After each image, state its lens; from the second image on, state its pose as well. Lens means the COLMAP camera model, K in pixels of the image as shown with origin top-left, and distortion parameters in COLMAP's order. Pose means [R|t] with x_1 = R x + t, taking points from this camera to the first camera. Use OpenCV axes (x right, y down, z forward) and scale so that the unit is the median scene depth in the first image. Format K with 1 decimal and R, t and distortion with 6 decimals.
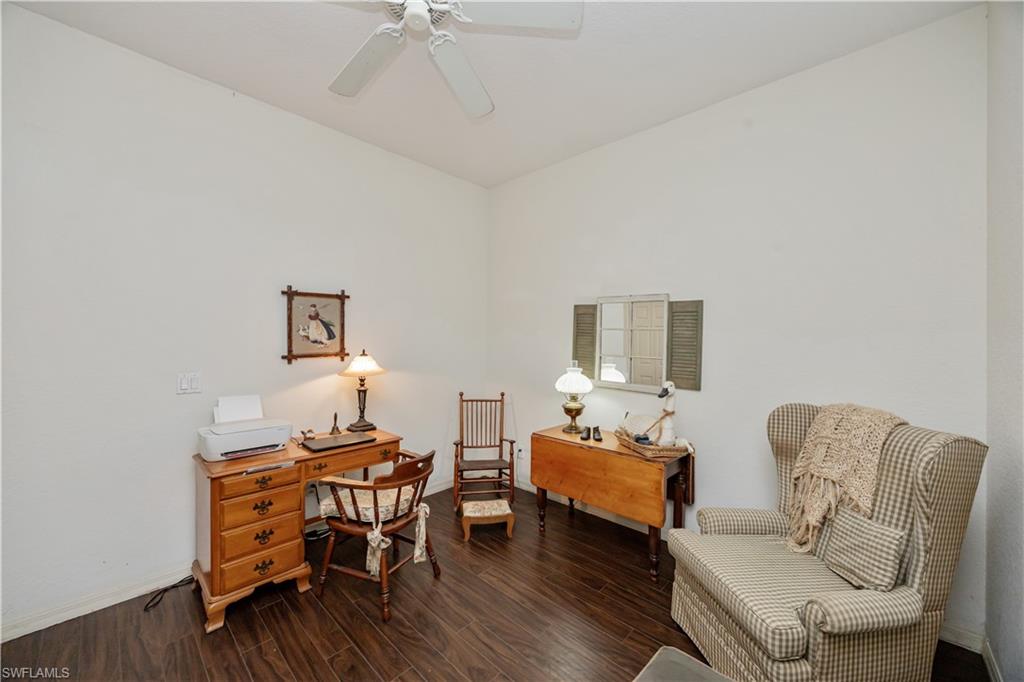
lens RADIAL K [[389.4, 0, 512.6], [0, 389.4, 338.4], [0, 0, 1]] dist [-0.003301, 0.000294]
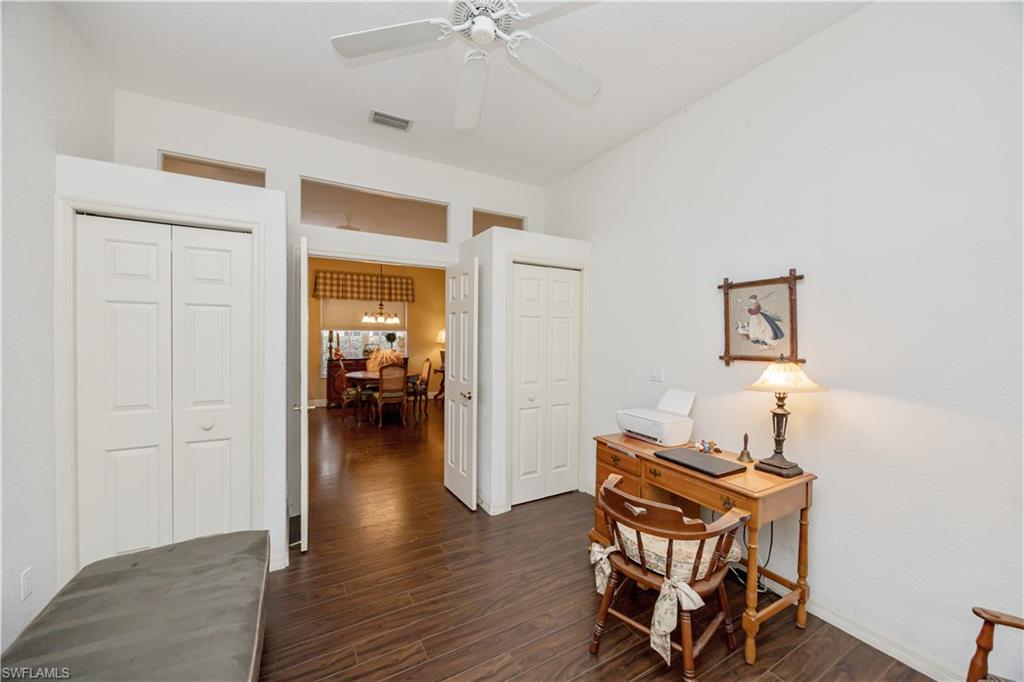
lens RADIAL K [[389.4, 0, 514.6], [0, 389.4, 339.8], [0, 0, 1]] dist [-0.003301, 0.000294]
pose [[-0.284008, 0.007179, -0.958795, 0.403340], [-0.010465, 0.999889, 0.010587, 0.001531], [0.958765, 0.013040, -0.283901, 0.755551]]
